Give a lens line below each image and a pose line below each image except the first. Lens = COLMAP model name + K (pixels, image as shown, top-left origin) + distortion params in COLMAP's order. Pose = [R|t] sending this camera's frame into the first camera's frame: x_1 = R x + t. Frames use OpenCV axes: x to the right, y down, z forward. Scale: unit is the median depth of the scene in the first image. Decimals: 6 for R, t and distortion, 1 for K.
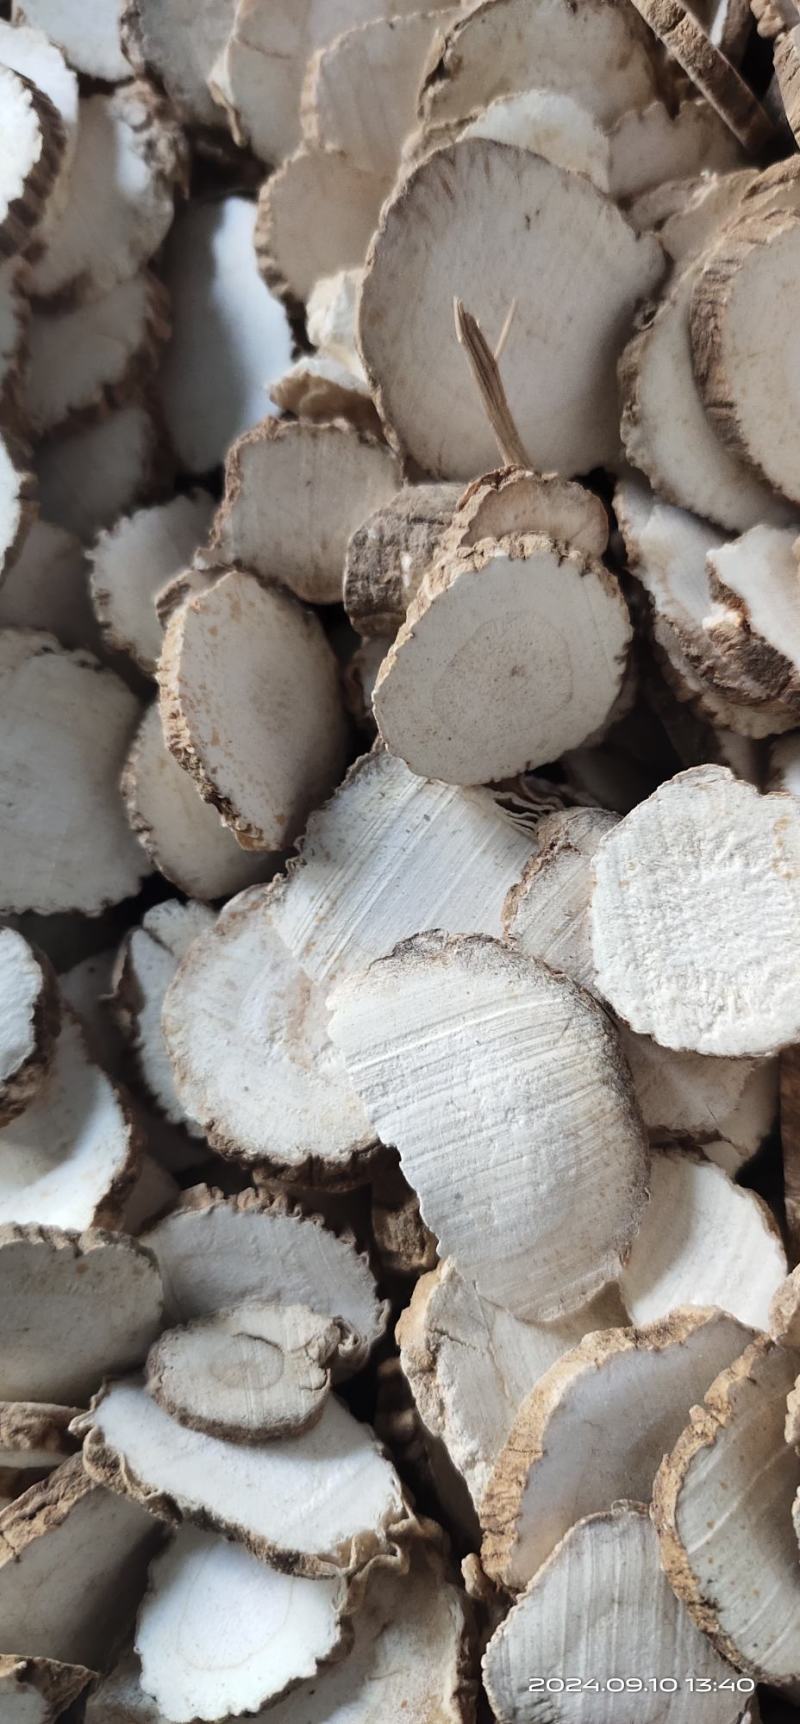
lens RADIAL K [[1283.3, 0, 364.5], [0, 1283.3, 862.6], [0, 0, 1]] dist [-0.008279, -0.069266]
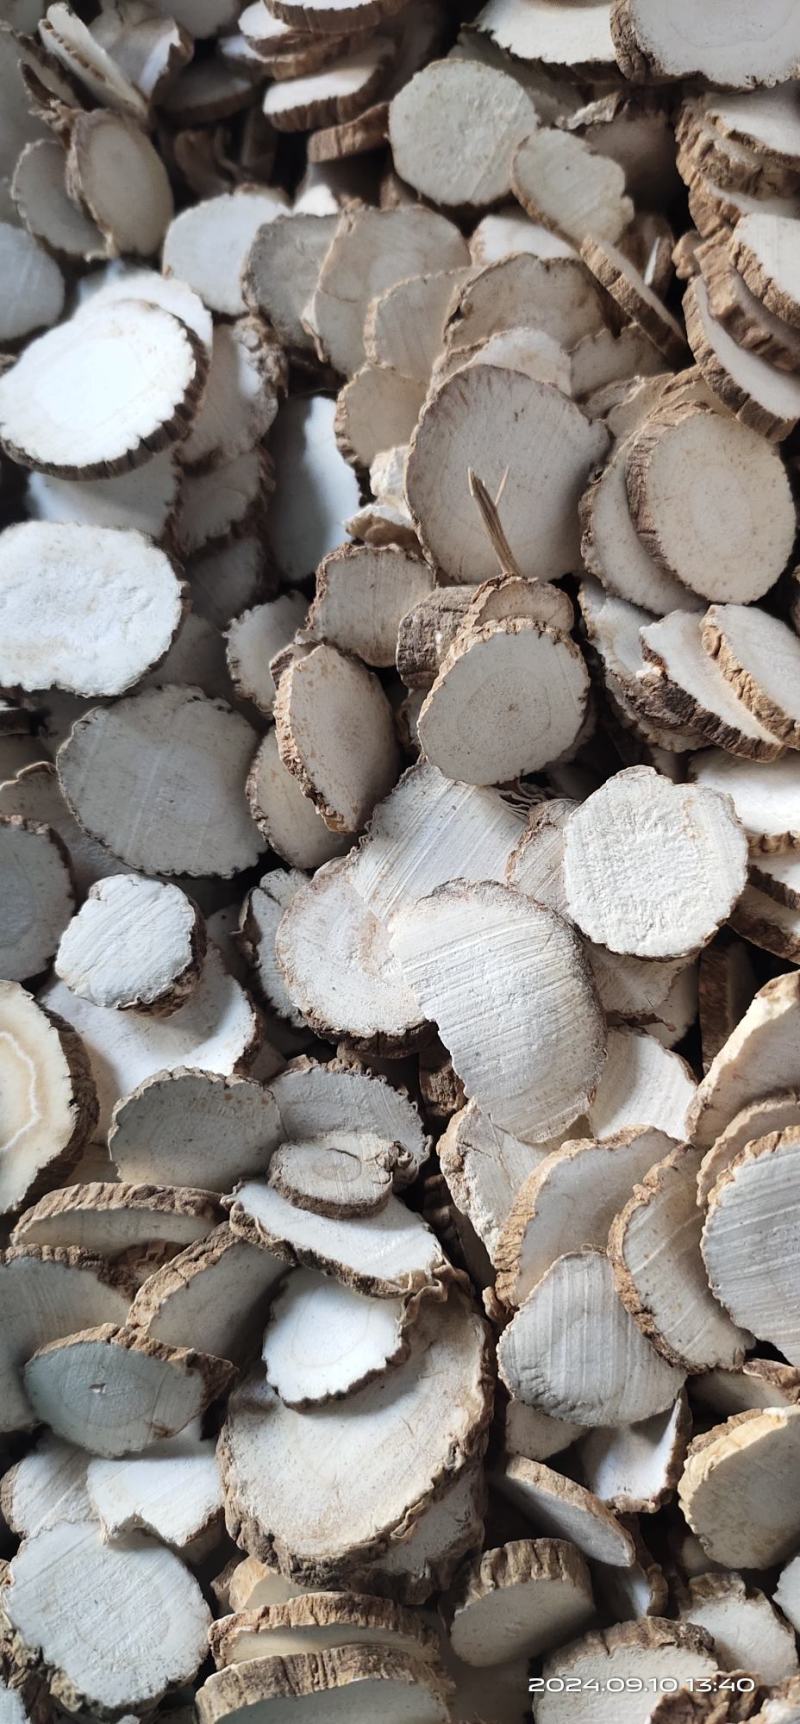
lens RADIAL K [[1283.3, 0, 364.5], [0, 1283.3, 862.6], [0, 0, 1]] dist [-0.008279, -0.069266]
pose [[0.999733, -0.006682, -0.022111, -0.023124], [0.004963, 0.997028, -0.076881, 0.146437], [0.022559, 0.076750, 0.996795, -0.488471]]
